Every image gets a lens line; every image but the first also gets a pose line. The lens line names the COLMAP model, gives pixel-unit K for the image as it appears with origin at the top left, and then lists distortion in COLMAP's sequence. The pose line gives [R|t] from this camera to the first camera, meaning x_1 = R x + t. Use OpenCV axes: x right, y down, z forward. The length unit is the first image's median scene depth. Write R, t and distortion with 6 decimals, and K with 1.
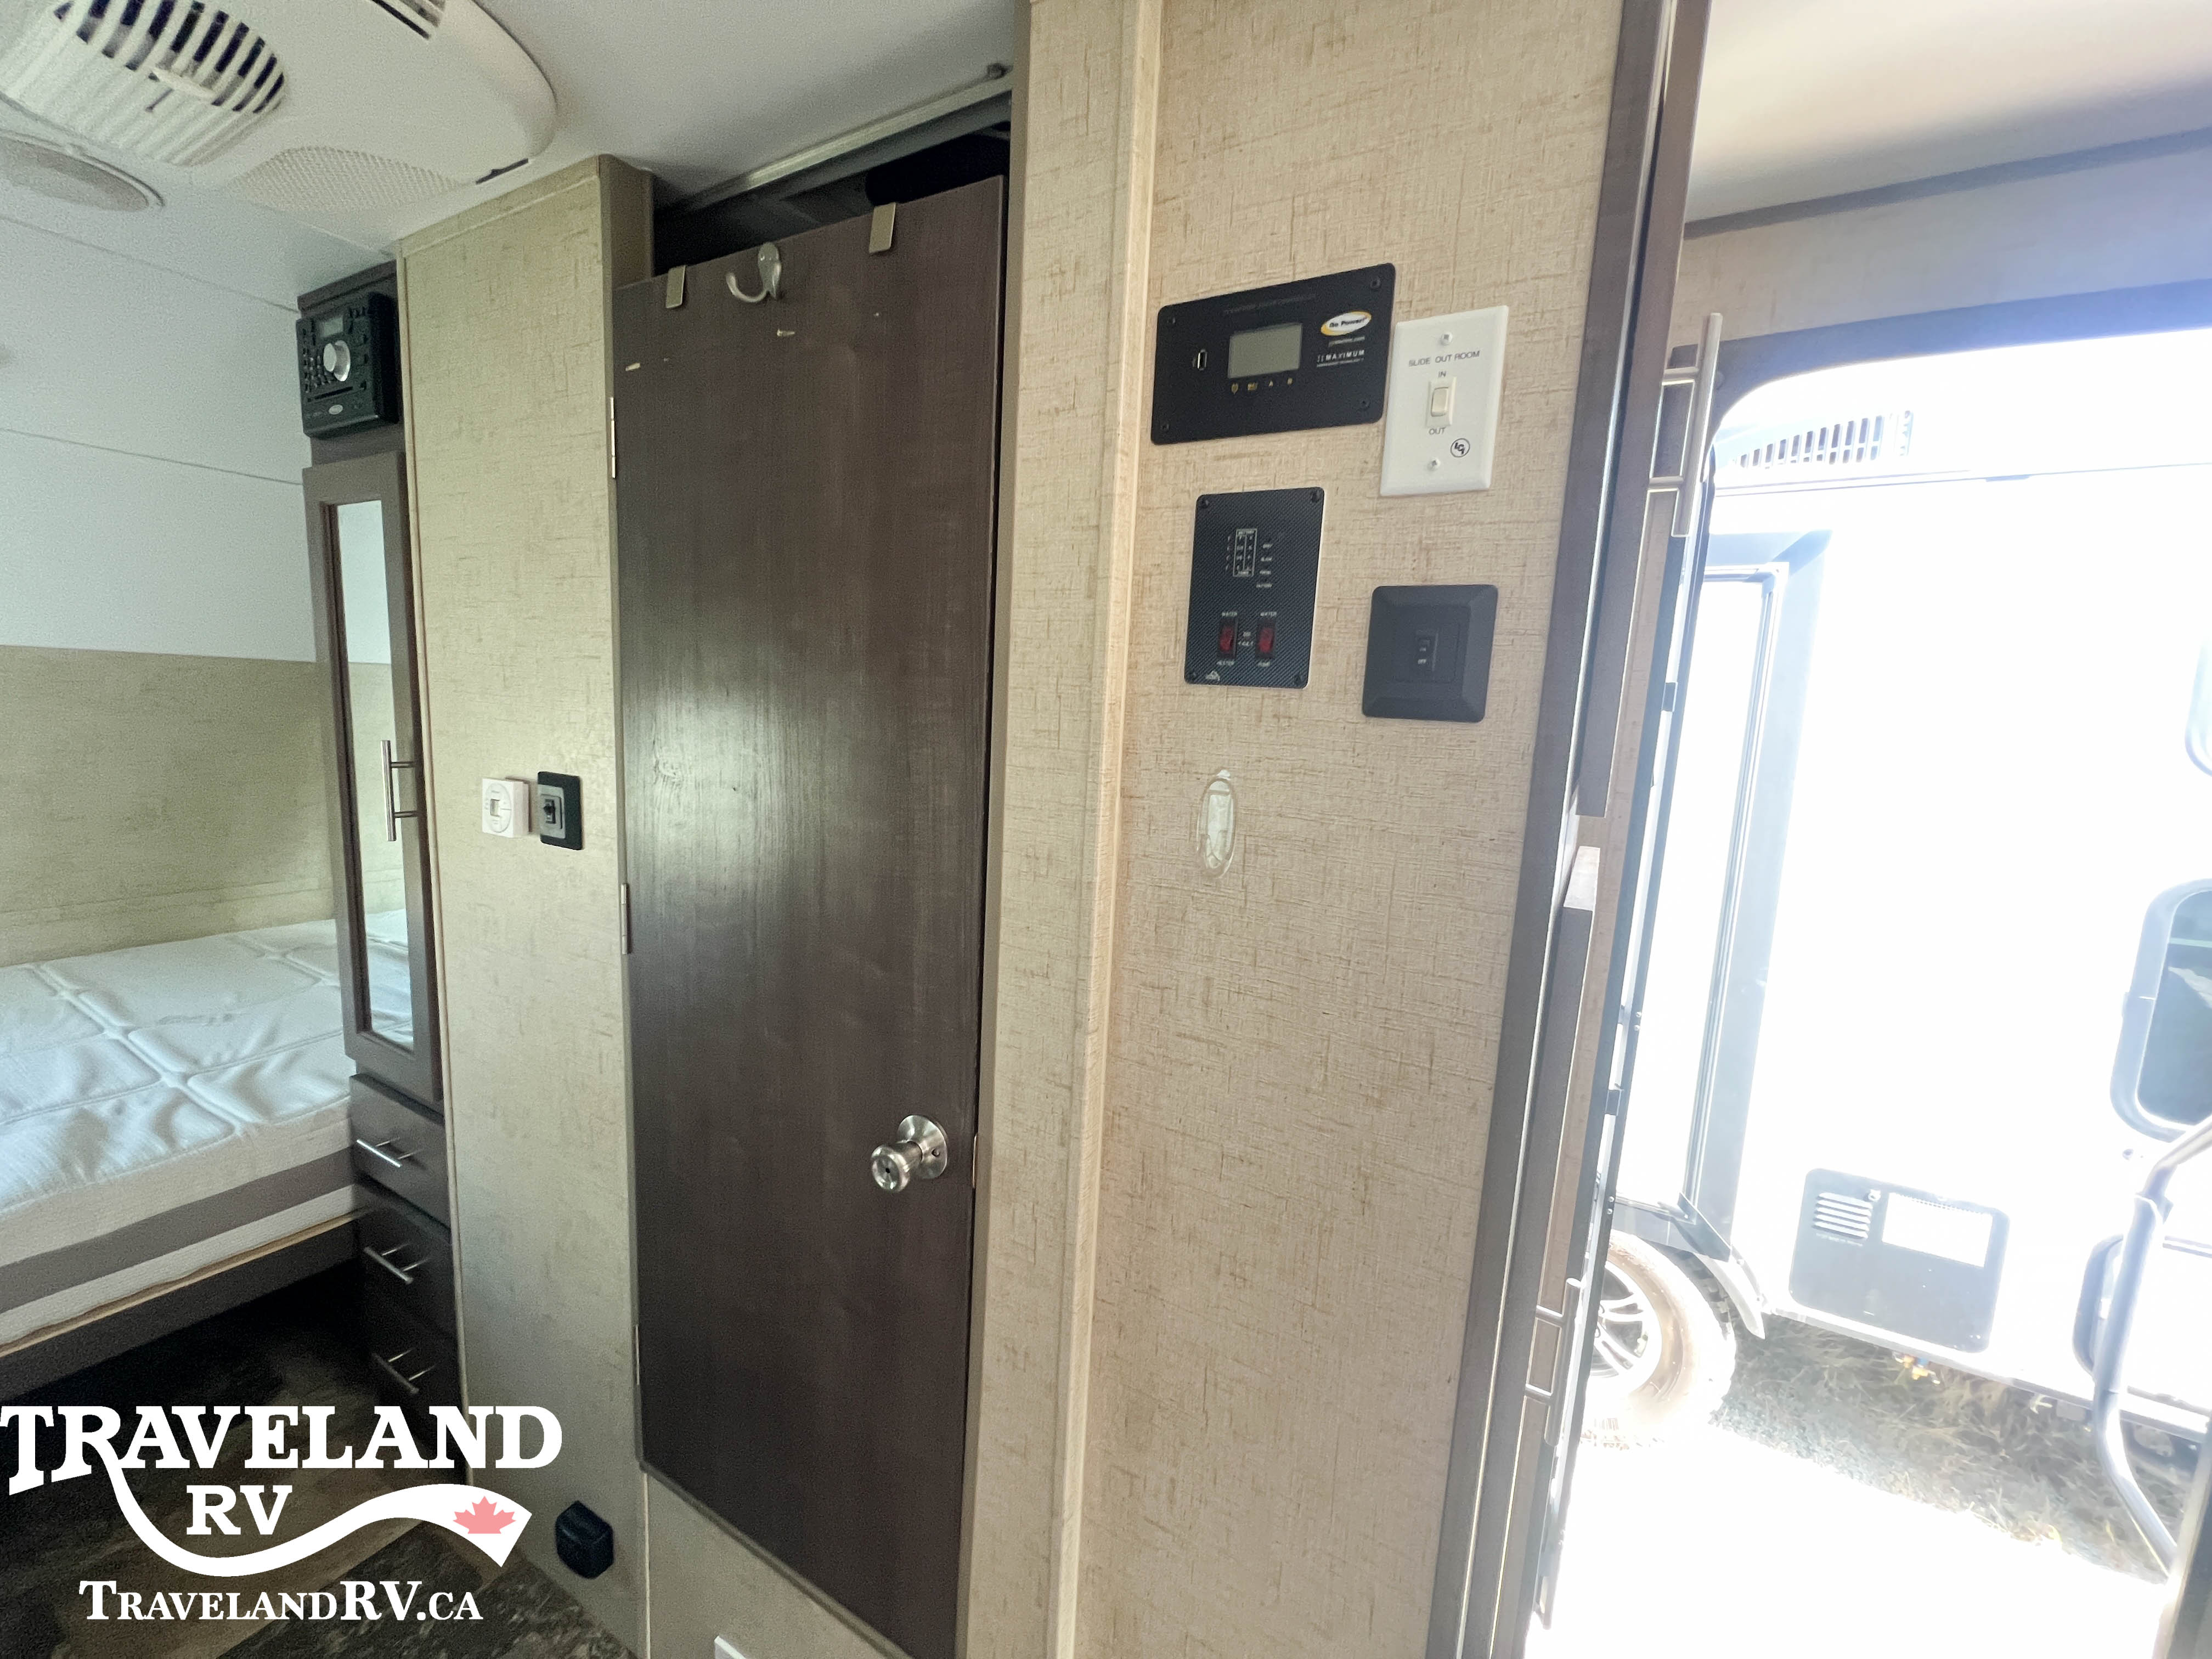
lens RADIAL K [[896.5, 0, 1106.0], [0, 896.5, 829.5], [0, 0, 1]] dist [-0.002715, -0.000566]
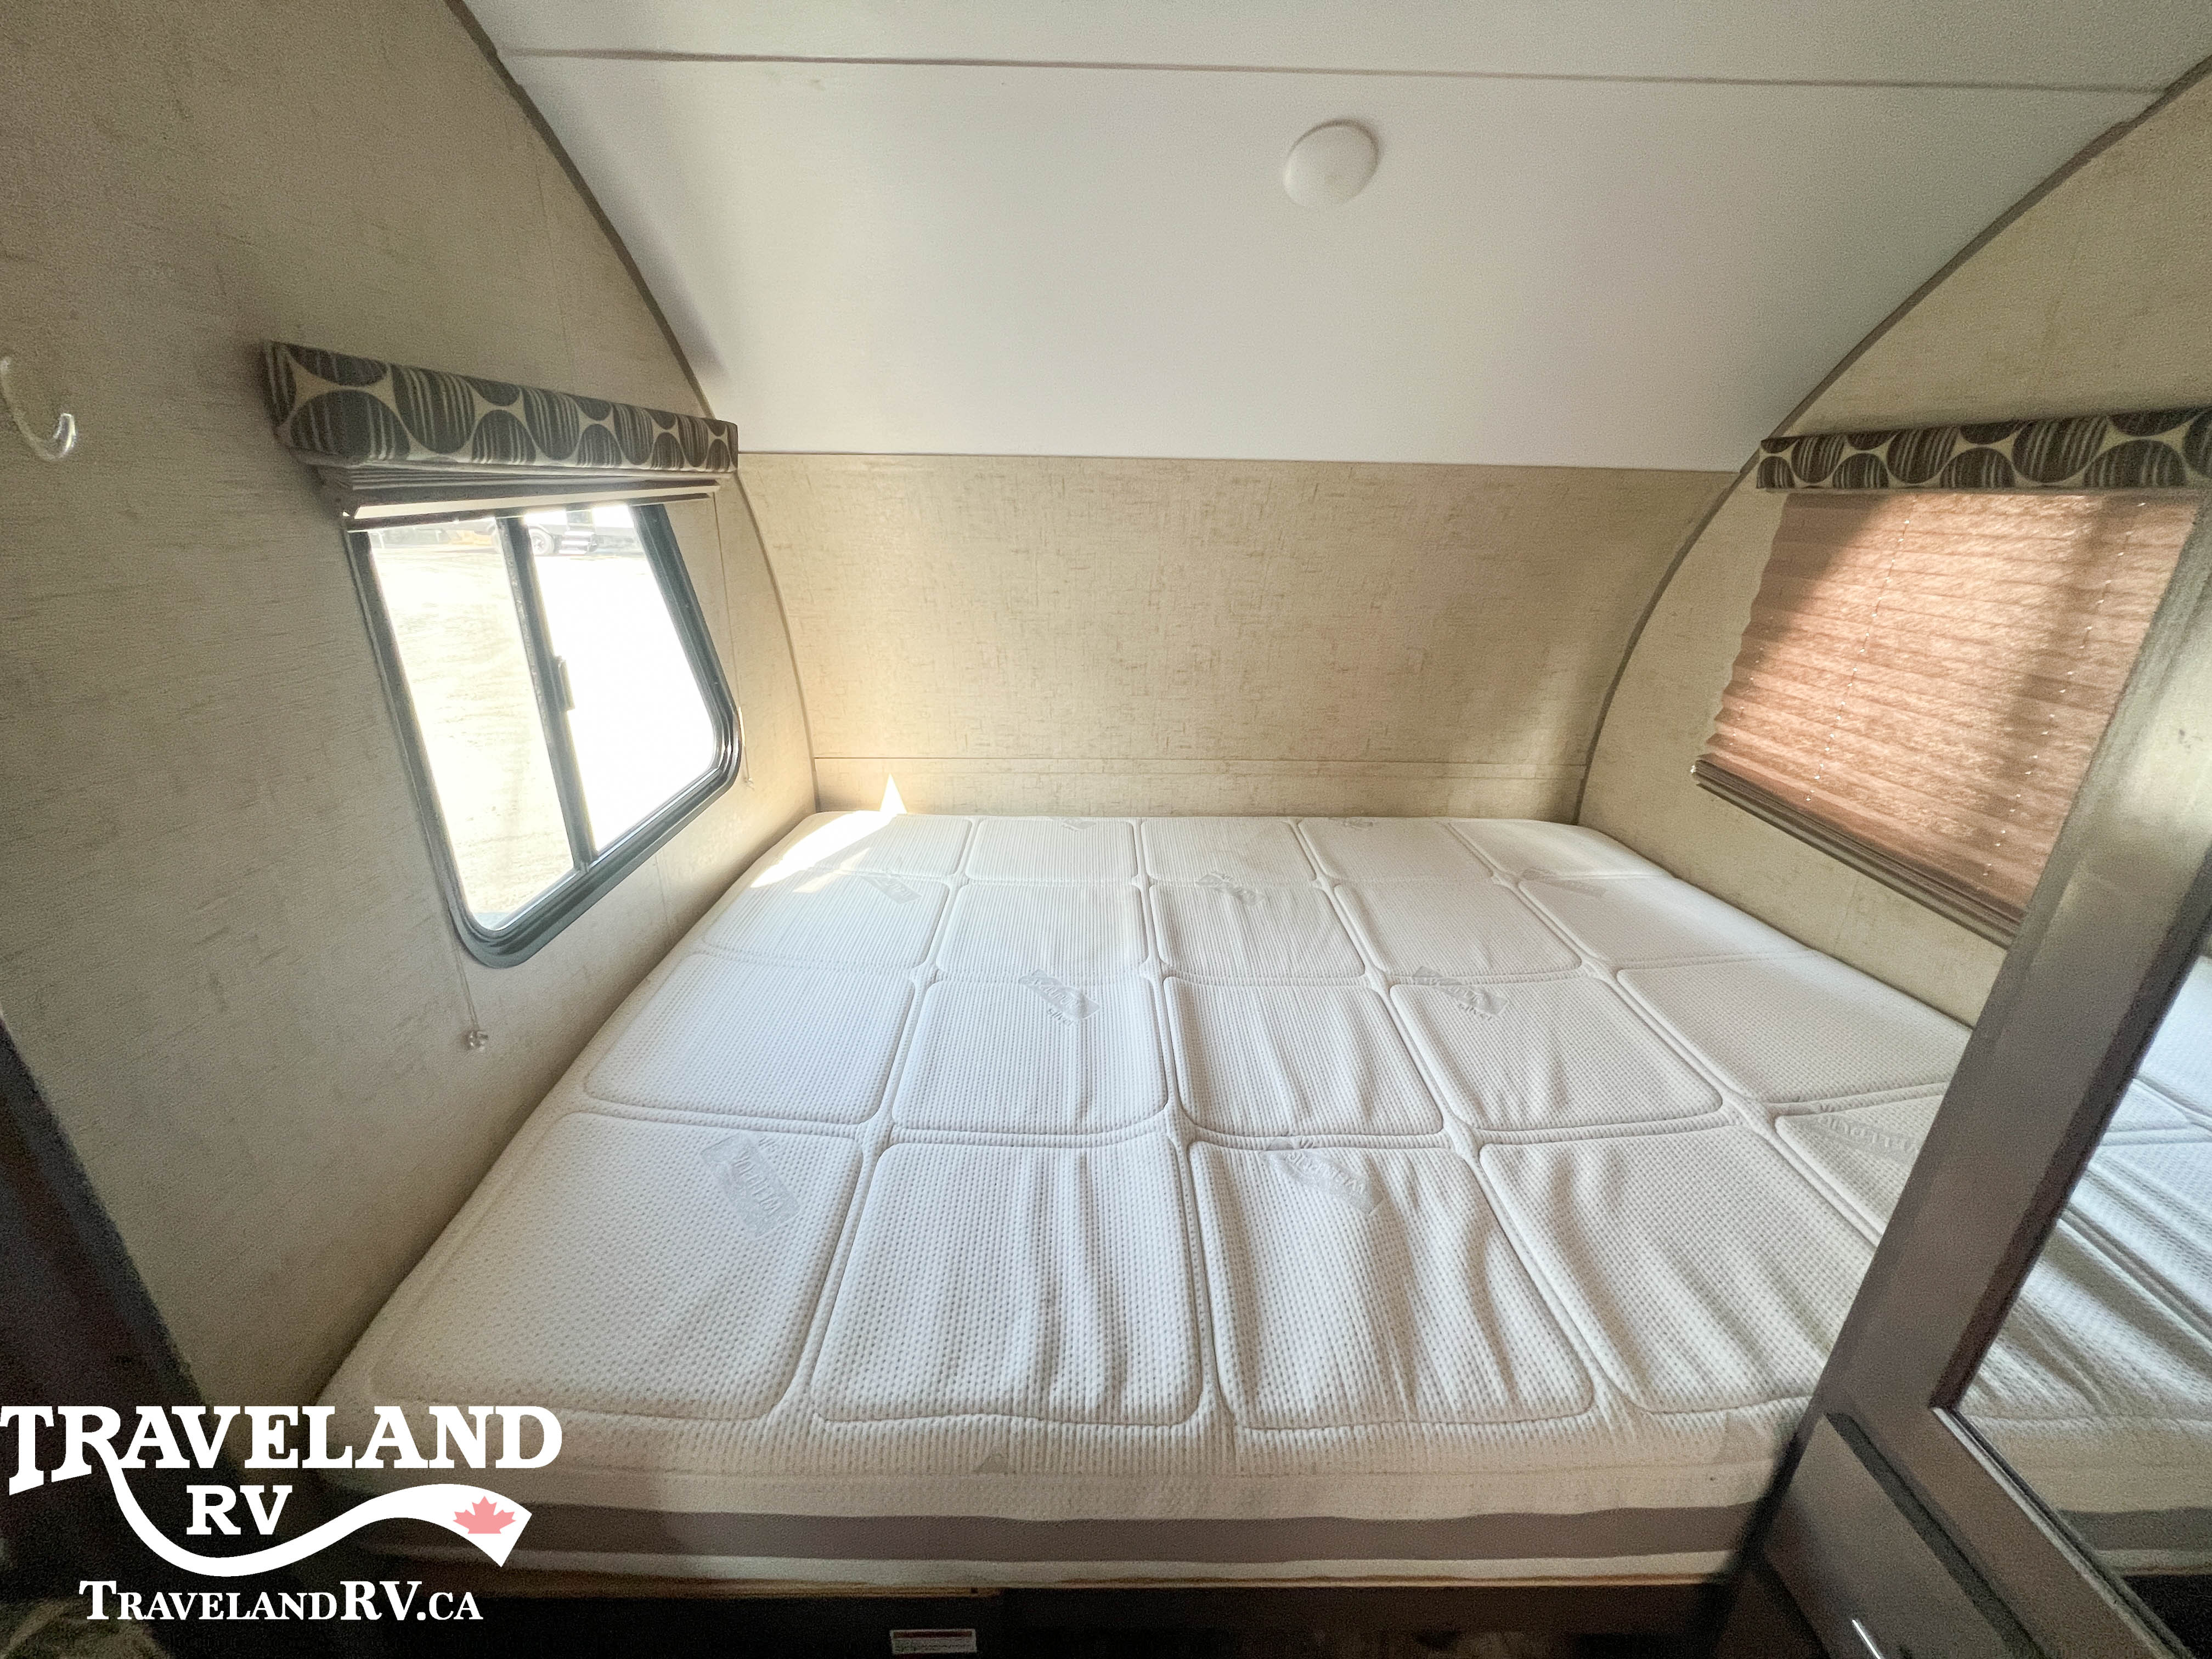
lens RADIAL K [[884.3, 0, 1102.5], [0, 884.3, 823.7], [0, 0, 1]] dist [0.001088, -0.000249]
pose [[0.515068, 0.272014, -0.812843, -0.744090], [-0.098090, 0.960785, 0.259366, -0.100114], [0.851518, -0.053860, 0.521552, 0.457507]]
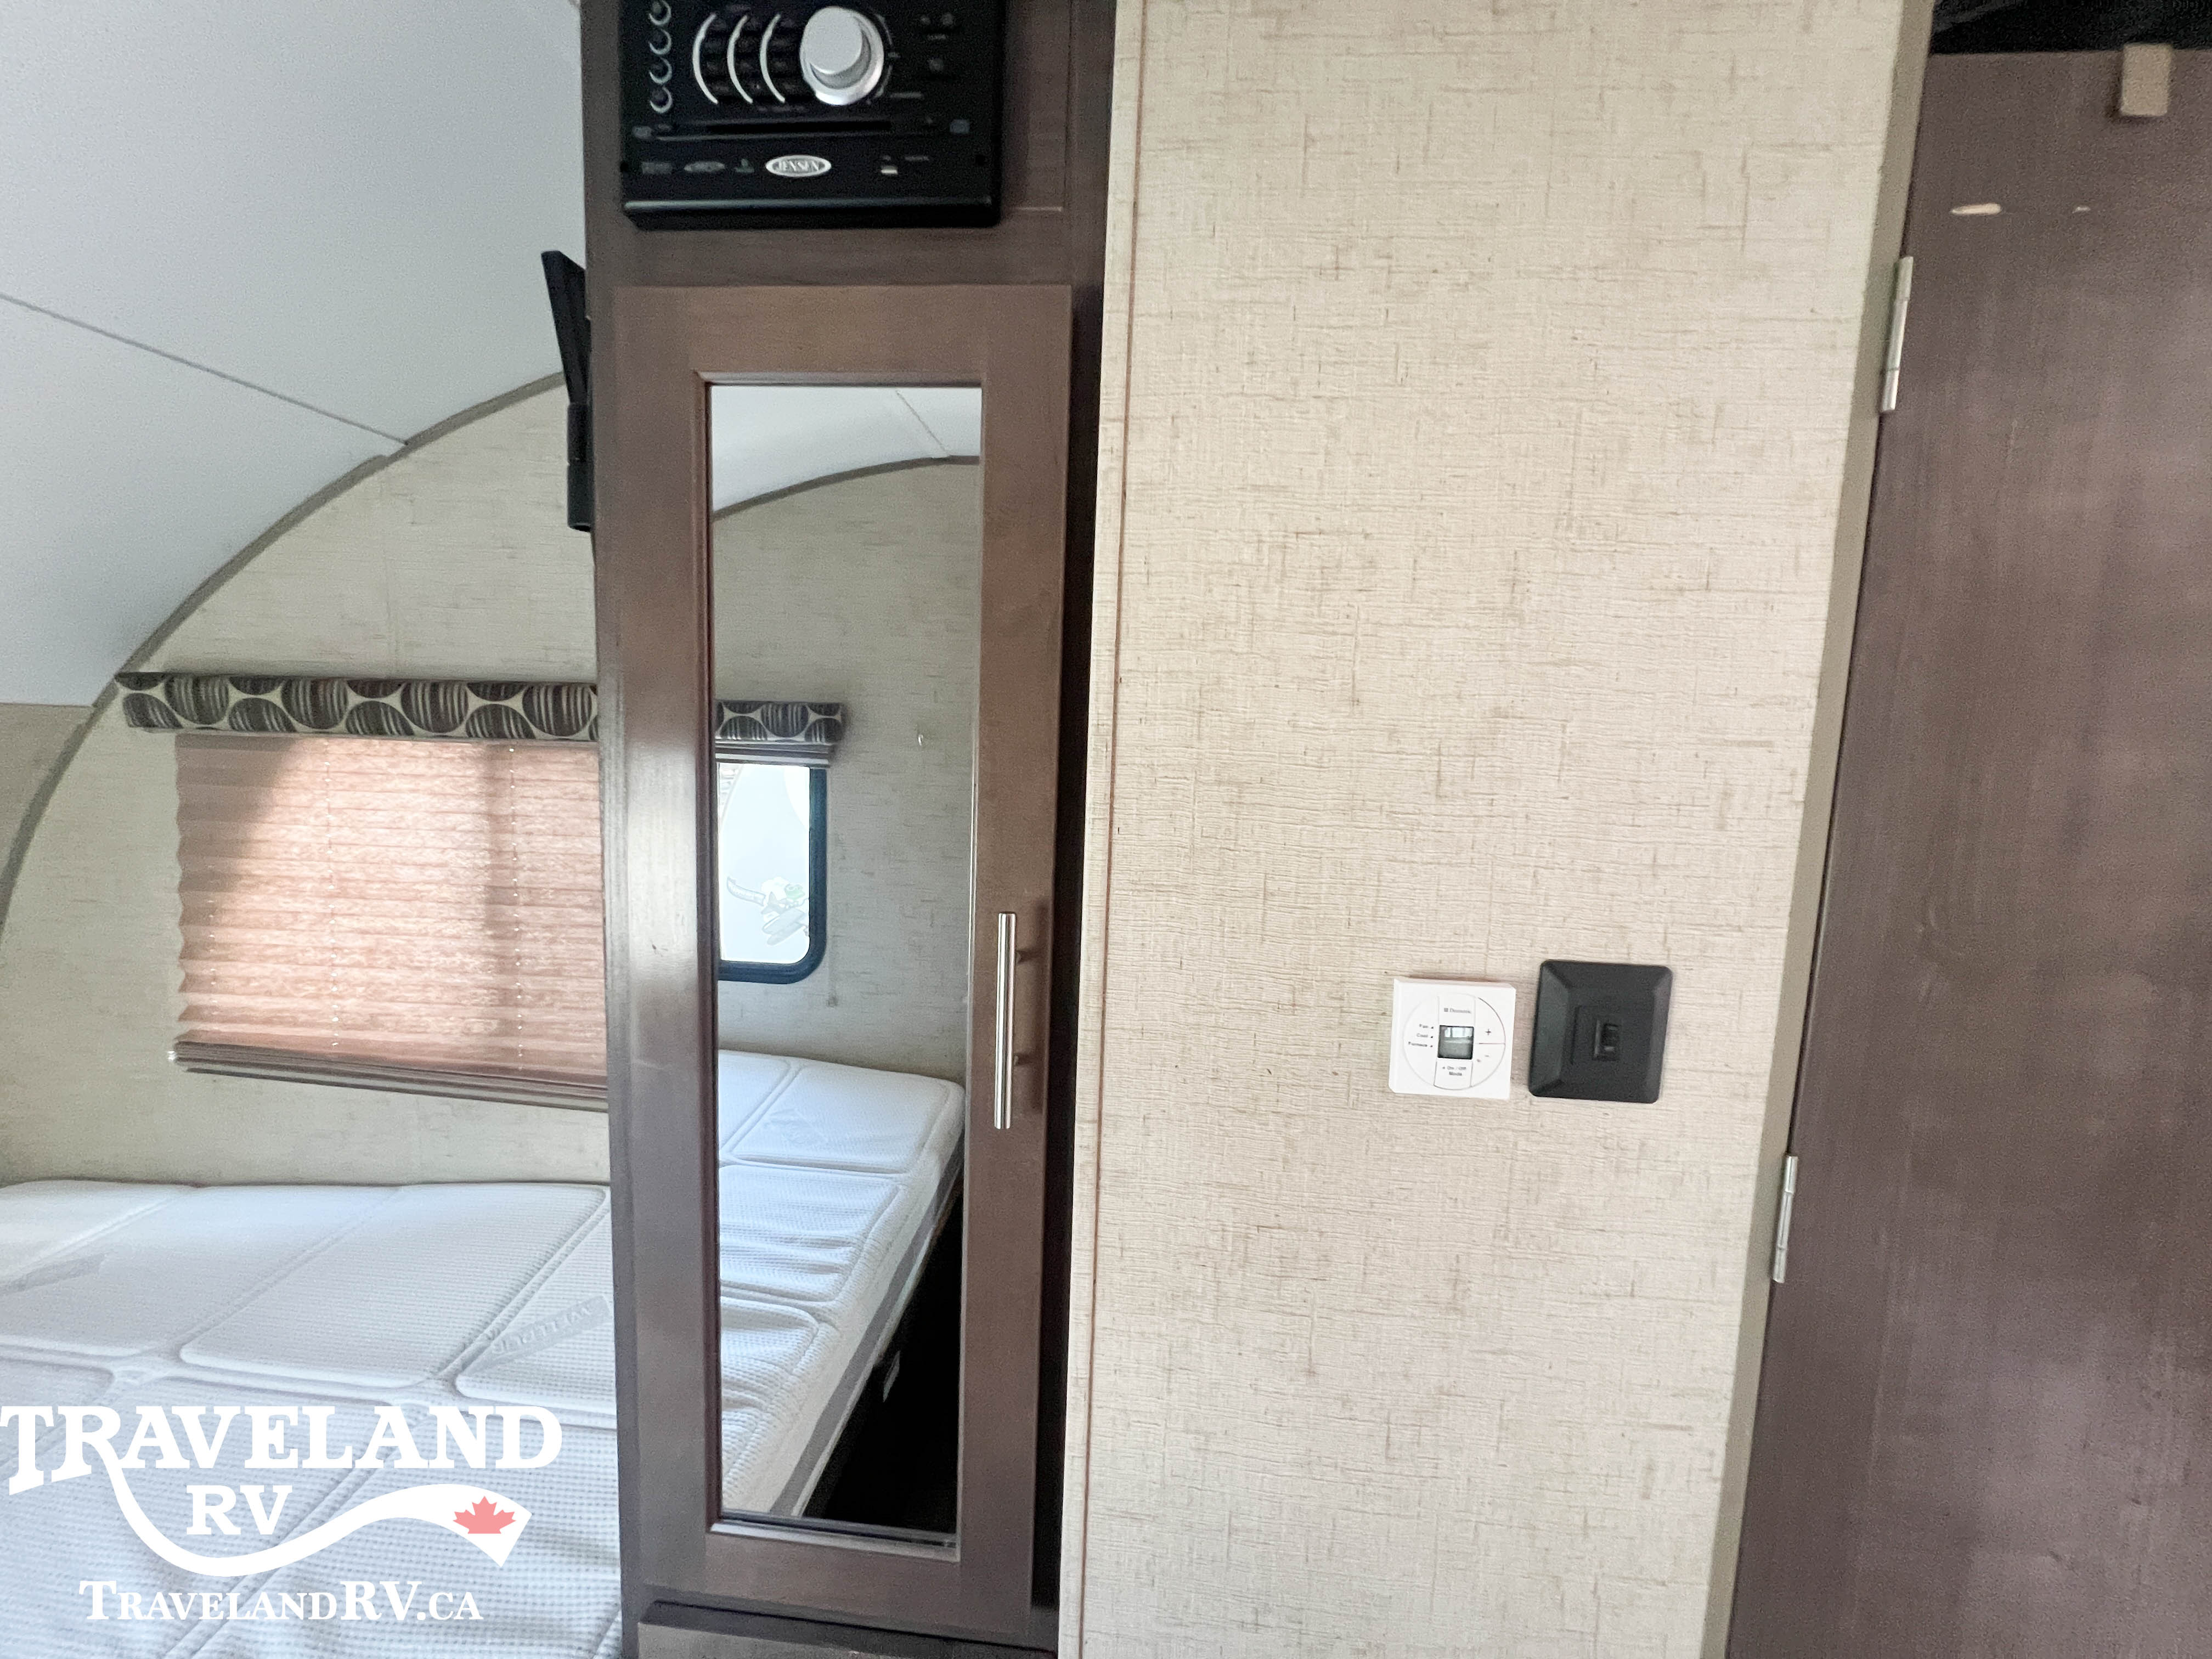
lens RADIAL K [[865.8, 0, 1108.3], [0, 865.8, 842.5], [0, 0, 1]] dist [0.006843, -0.000029]
pose [[0.911426, -0.047773, 0.408681, -0.959057], [0.056898, 0.998328, -0.010191, -0.125586], [-0.407511, 0.032542, 0.912620, 0.578511]]
